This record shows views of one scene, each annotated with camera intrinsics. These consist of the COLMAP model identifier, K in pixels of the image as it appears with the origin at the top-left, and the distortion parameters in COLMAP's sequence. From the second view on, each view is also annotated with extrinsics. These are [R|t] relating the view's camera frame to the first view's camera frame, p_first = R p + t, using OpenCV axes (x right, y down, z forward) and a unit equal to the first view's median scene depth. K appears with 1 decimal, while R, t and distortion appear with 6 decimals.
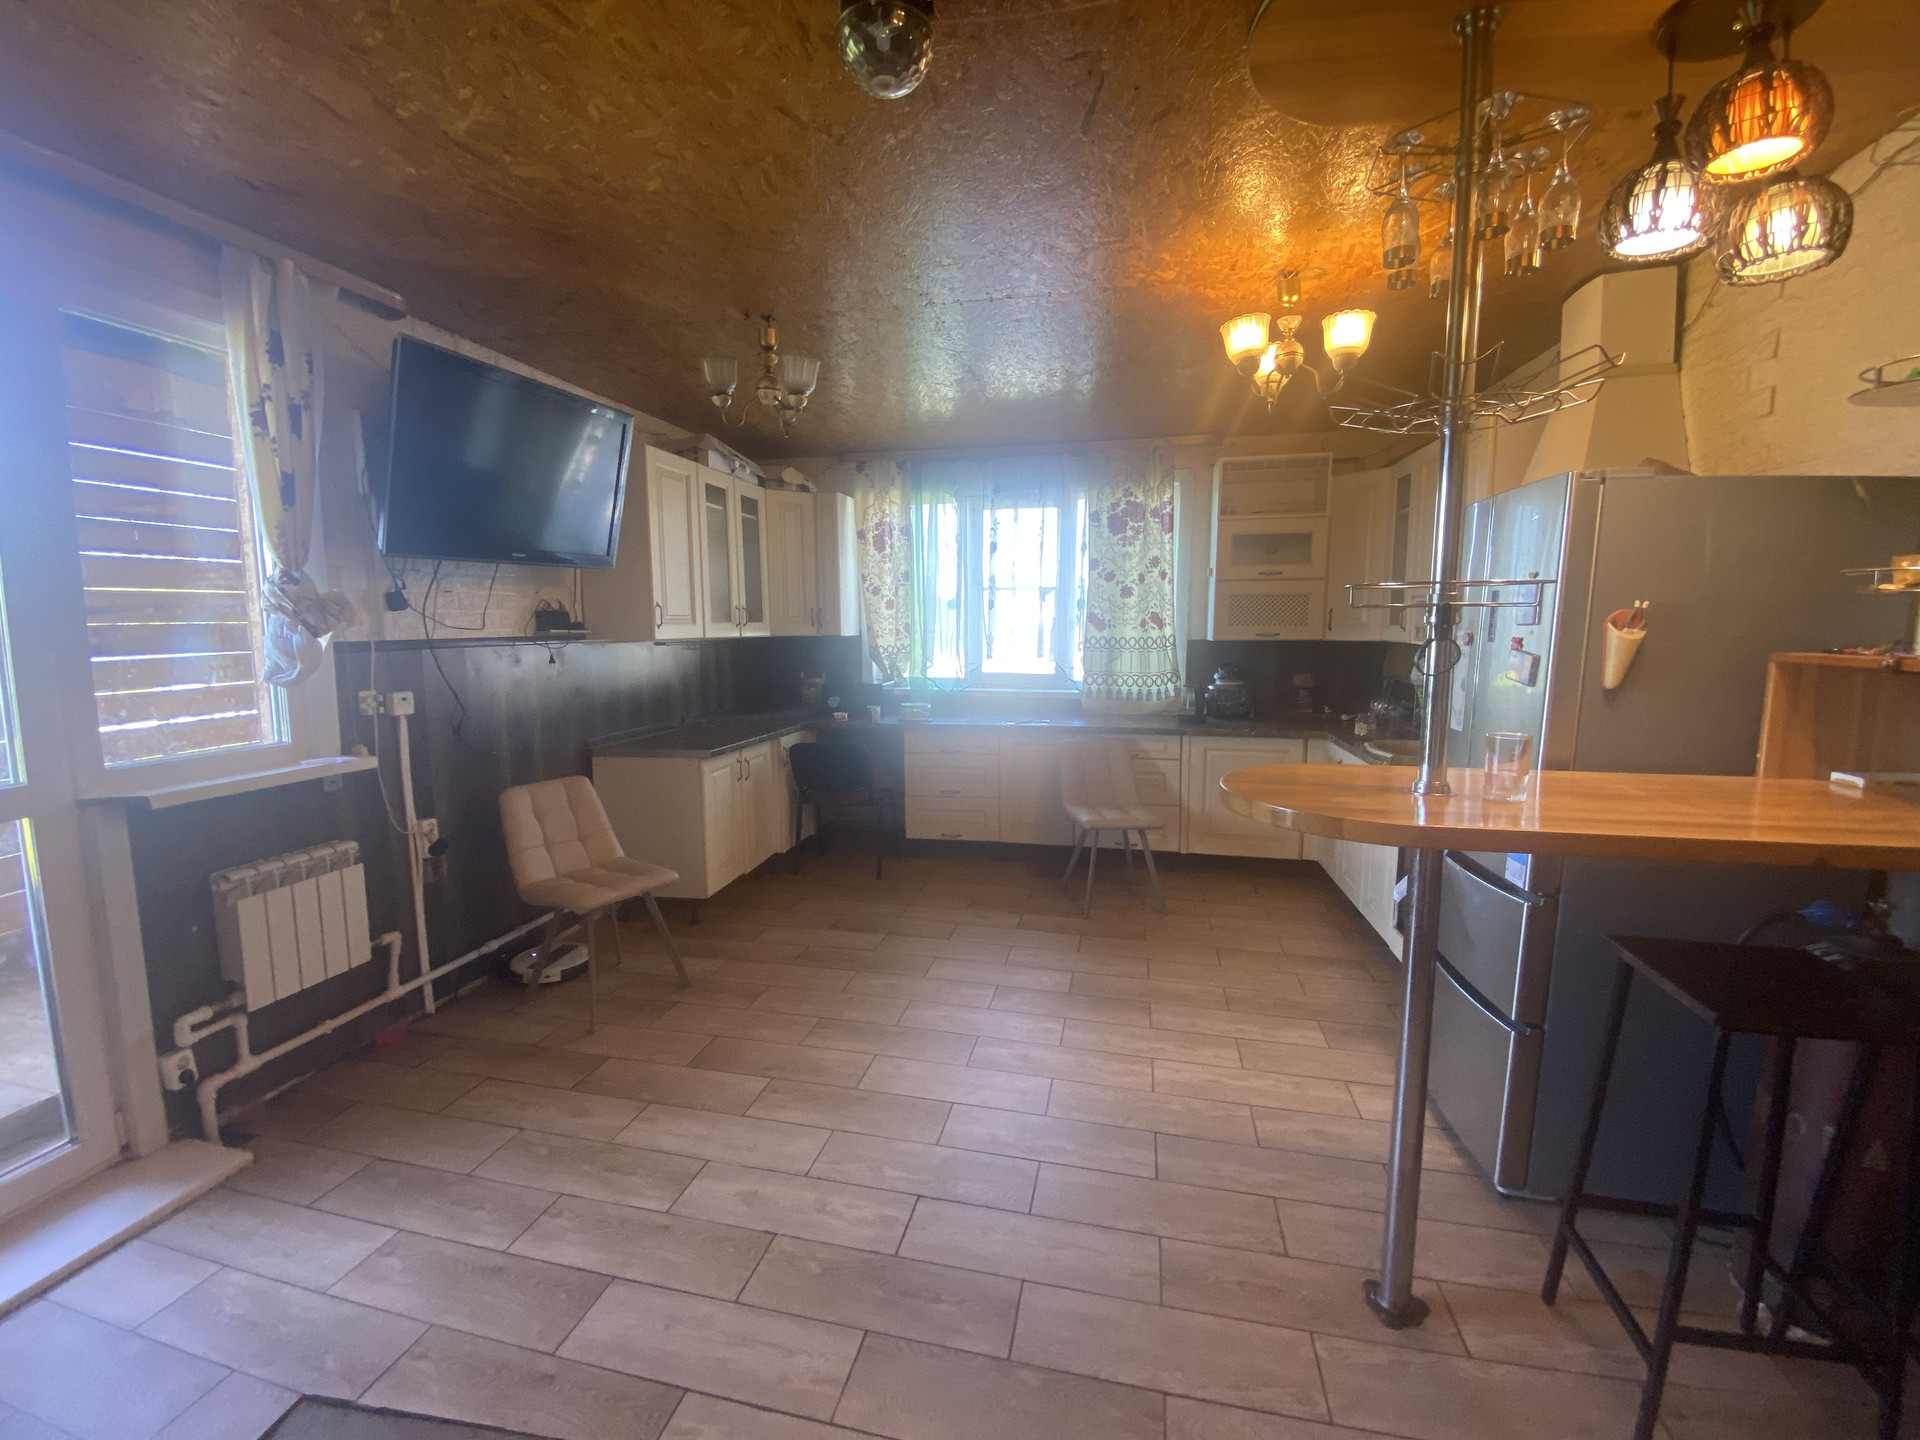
lens RADIAL K [[783.4, 0, 952.0], [0, 783.4, 726.2], [0, 0, 1]] dist [0.015826, -0.017551]
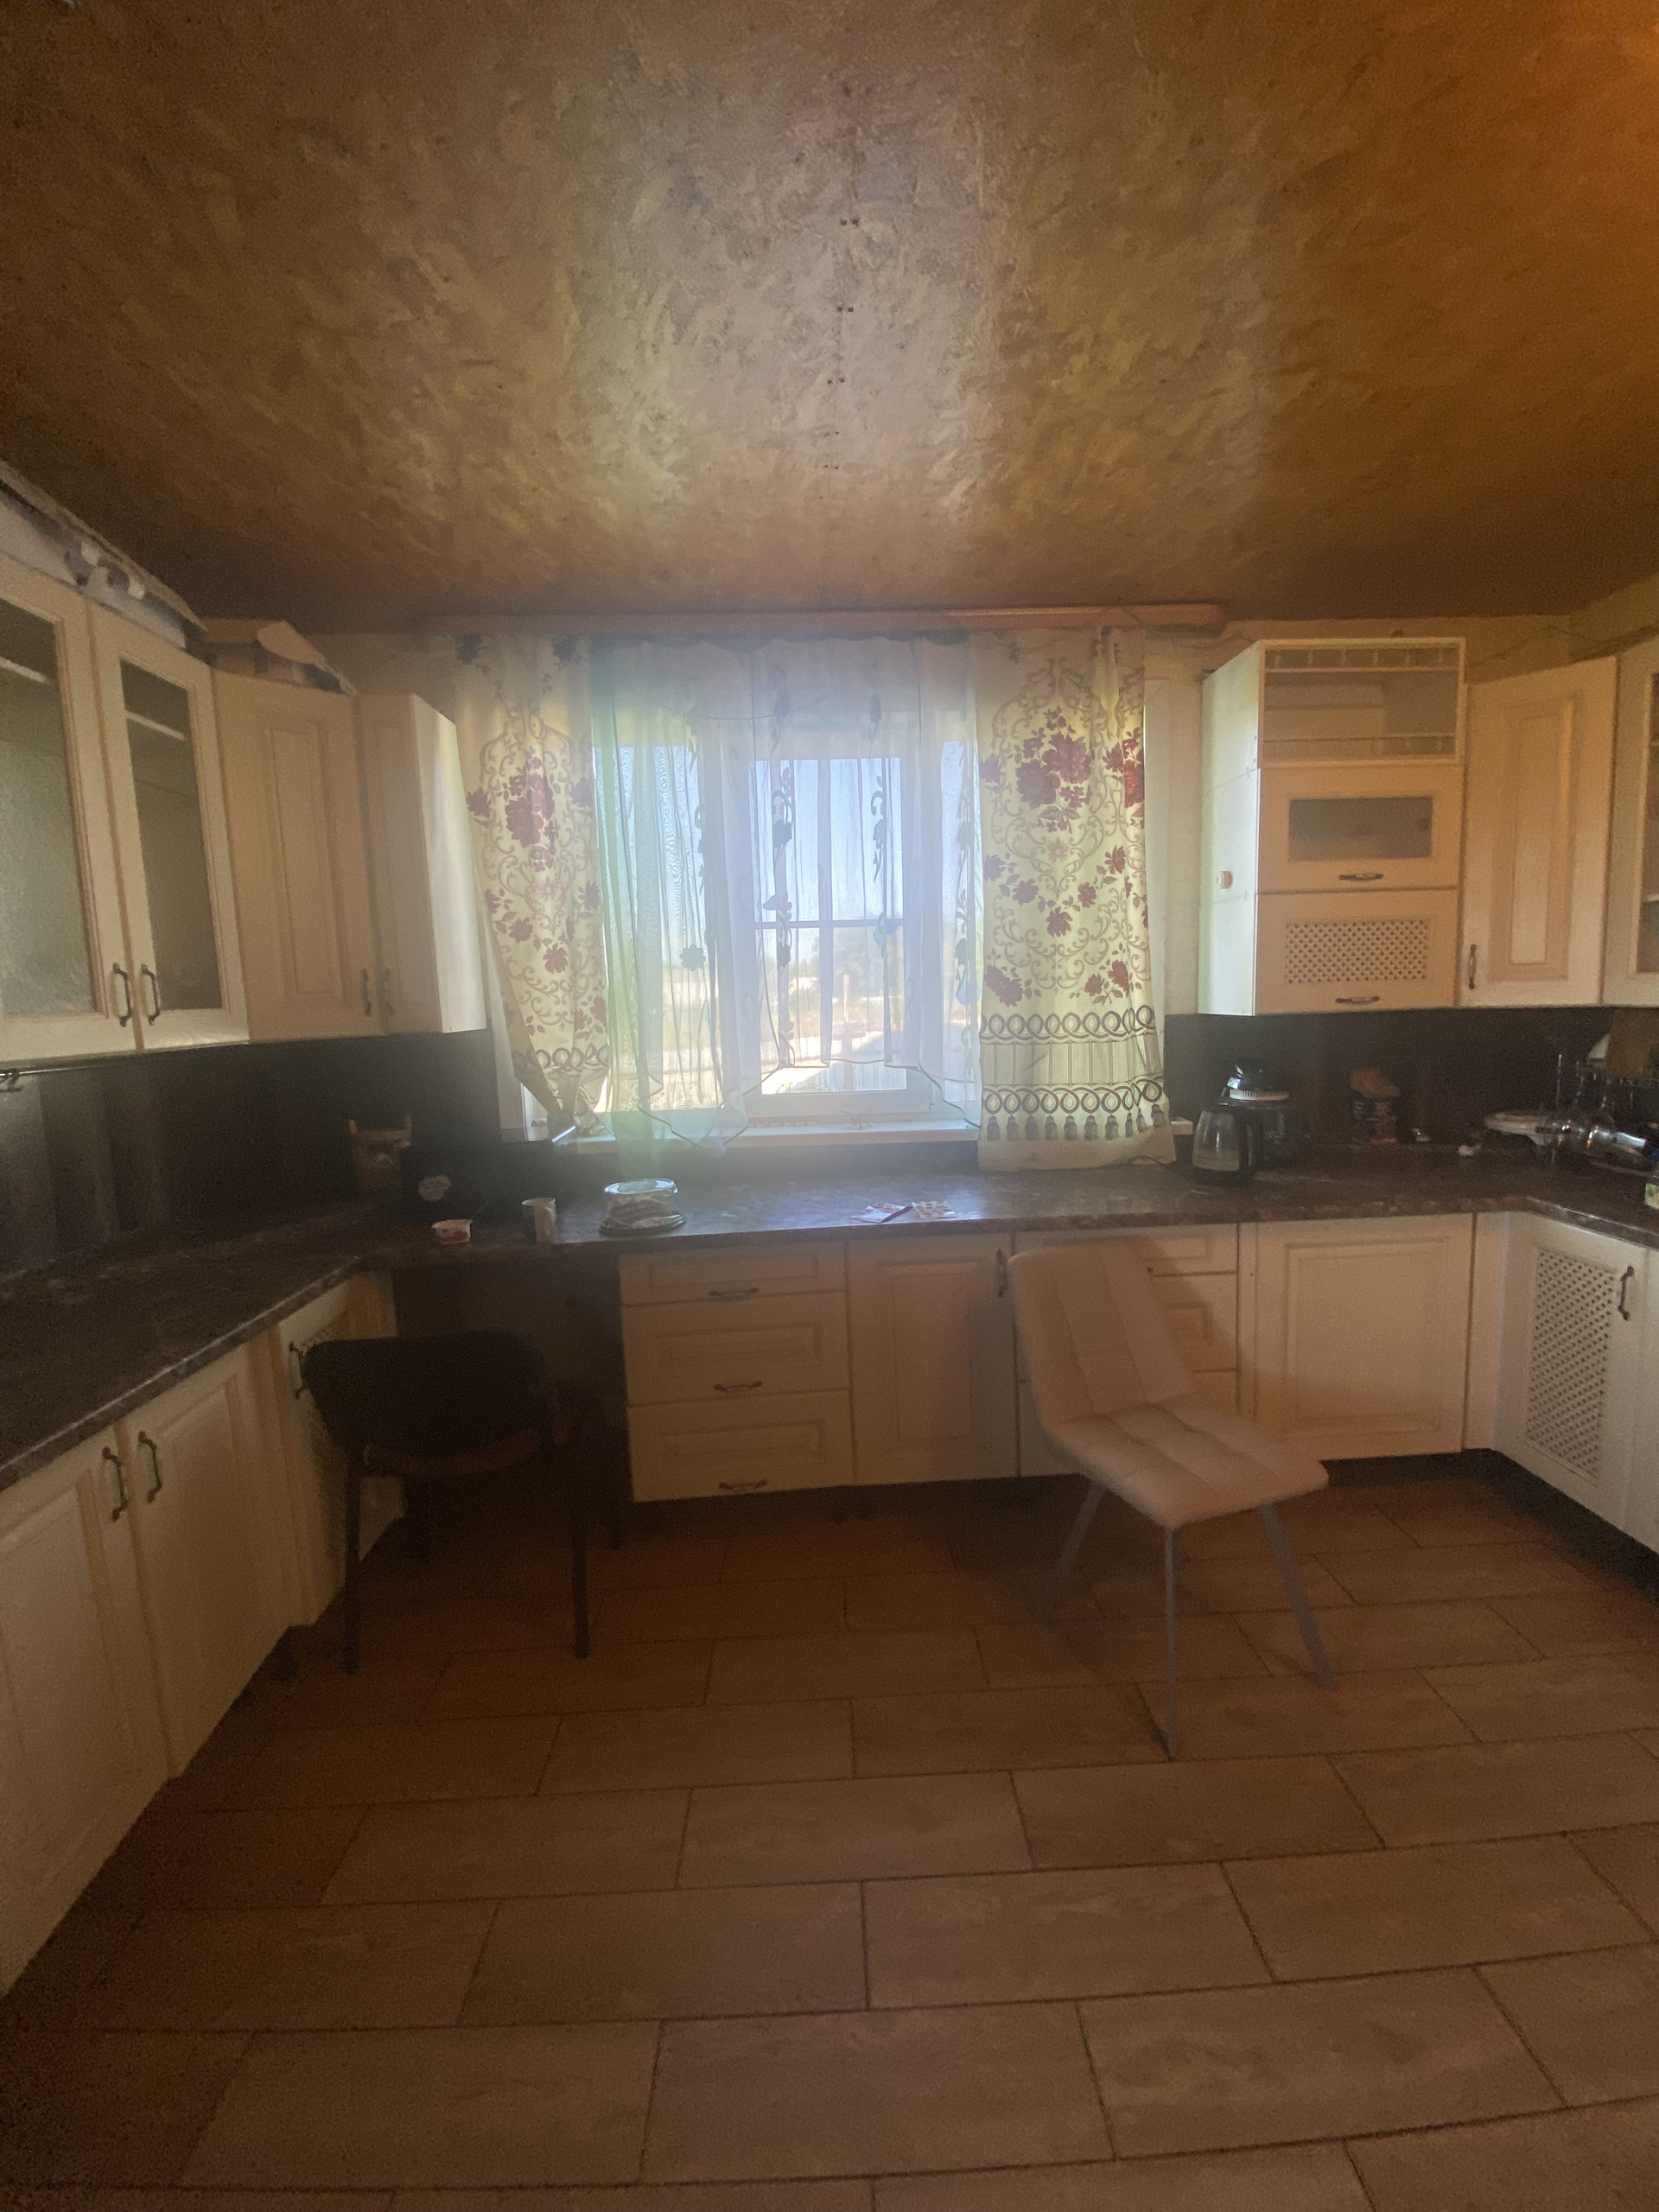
lens RADIAL K [[902.5, 0, 835.4], [0, 902.5, 1102.1], [0, 0, 1]] dist [0.015618, -0.017922]
pose [[0.965975, -0.059084, 0.251797, -0.065030], [0.062470, 0.998032, -0.005469, -0.065430], [-0.250978, 0.021013, 0.967765, 0.498327]]
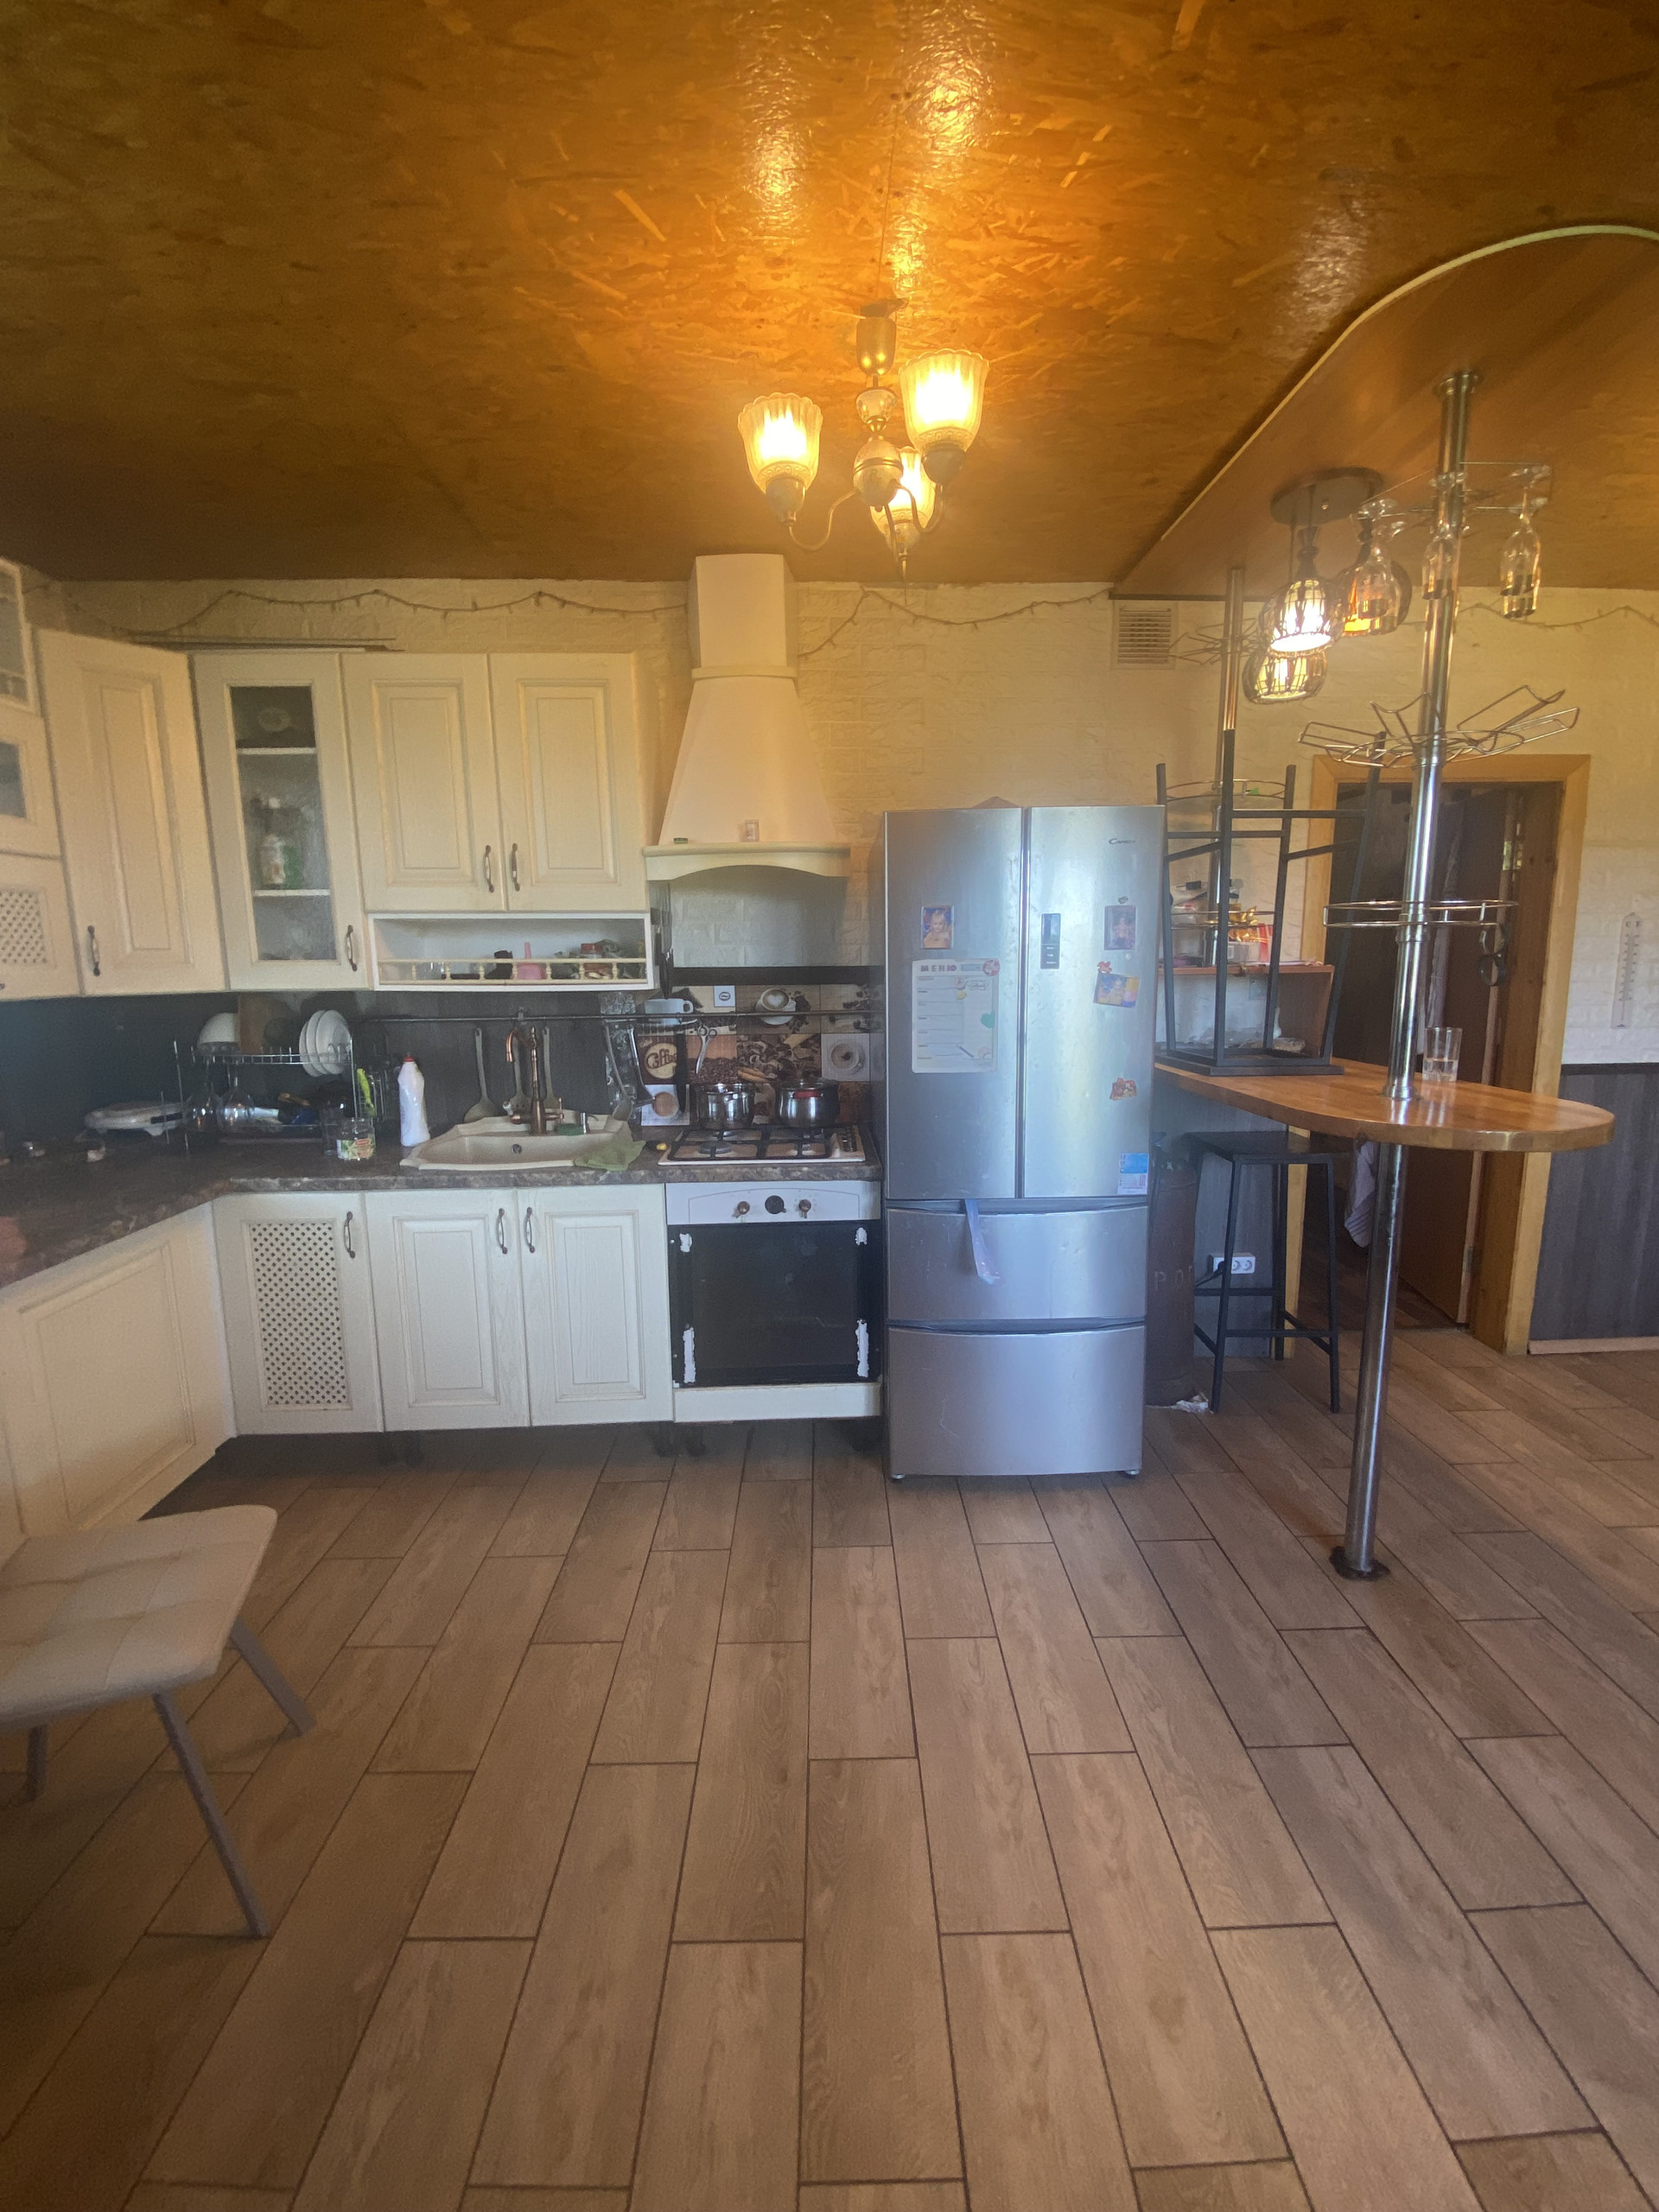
lens RADIAL K [[899.6, 0, 837.9], [0, 899.6, 1102.2], [0, 0, 1]] dist [0.014955, -0.017509]
pose [[-0.244235, -0.149737, 0.958085, -0.134866], [0.134328, 0.973257, 0.186351, -0.082826], [-0.960367, 0.174211, -0.217590, 0.663285]]
